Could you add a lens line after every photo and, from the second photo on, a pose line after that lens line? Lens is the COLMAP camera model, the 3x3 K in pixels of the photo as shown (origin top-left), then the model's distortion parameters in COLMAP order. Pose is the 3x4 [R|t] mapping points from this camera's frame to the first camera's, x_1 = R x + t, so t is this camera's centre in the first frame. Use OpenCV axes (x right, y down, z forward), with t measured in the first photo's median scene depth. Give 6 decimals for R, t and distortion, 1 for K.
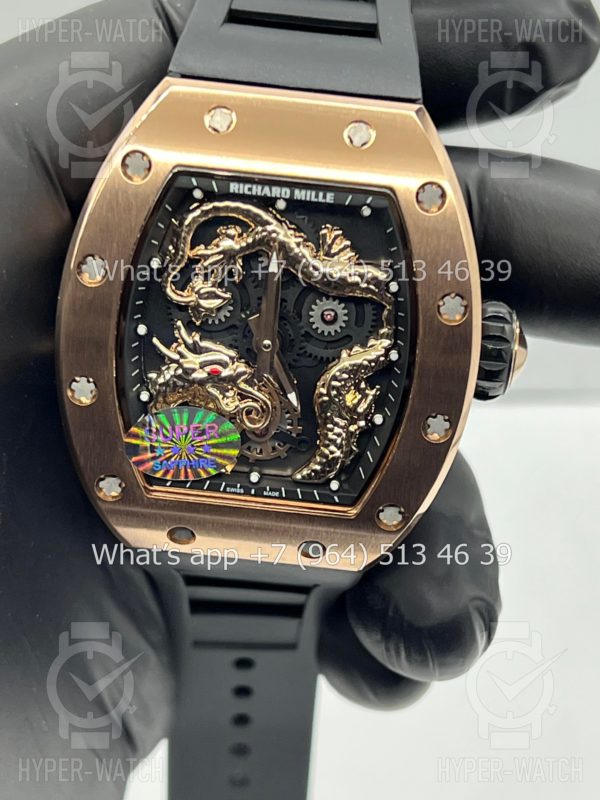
lens RADIAL K [[1901.8, 0, 300.0], [0, 1901.8, 400.0], [0, 0, 1]] dist [0.136727, 0.463512]
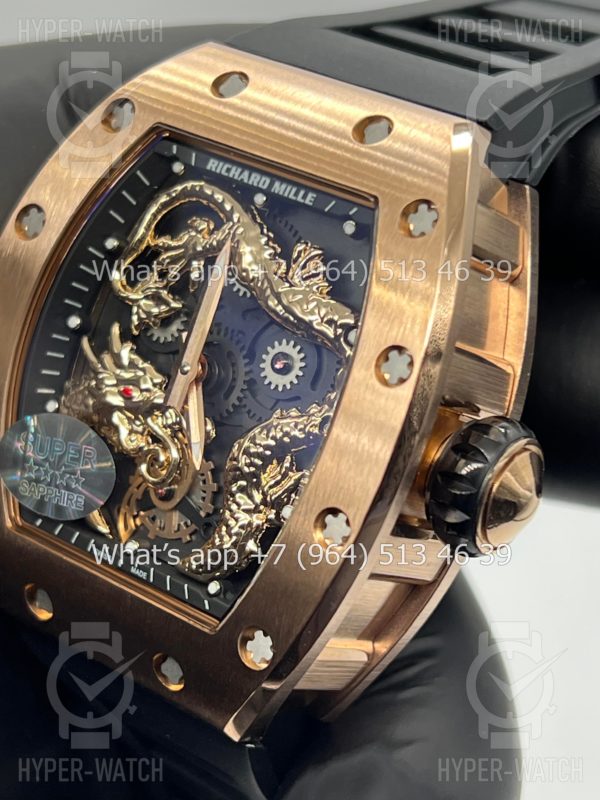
lens RADIAL K [[1901.8, 0, 300.0], [0, 1901.8, 400.0], [0, 0, 1]] dist [0.136727, 0.463512]
pose [[0.828081, 0.234667, -0.509129, 0.403941], [-0.377303, 0.904994, -0.196542, 0.112118], [0.414637, 0.354849, 0.837949, 0.387898]]
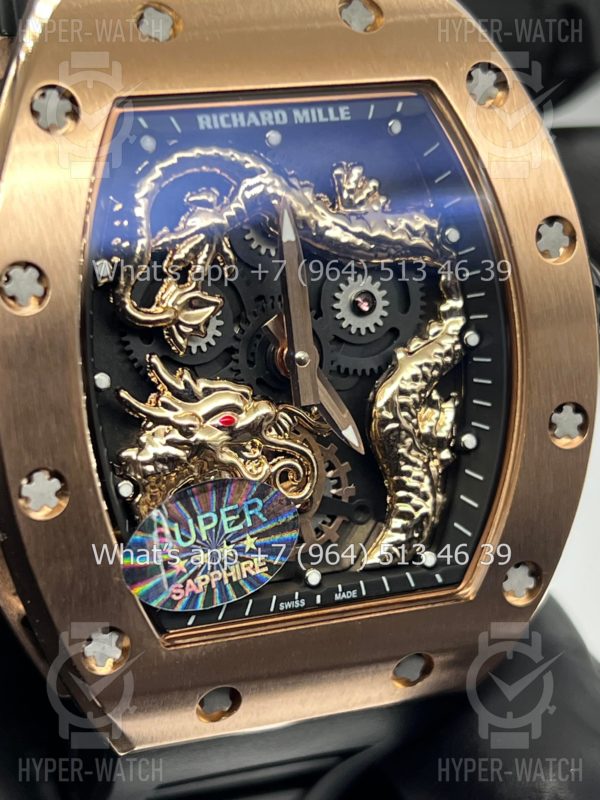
lens RADIAL K [[1901.8, 0, 300.0], [0, 1901.8, 400.0], [0, 0, 1]] dist [0.136727, 0.463512]
pose [[0.906058, -0.211929, 0.366259, -0.250734], [0.266163, 0.958309, -0.103931, 0.049561], [-0.328964, 0.191652, 0.924690, 0.413523]]
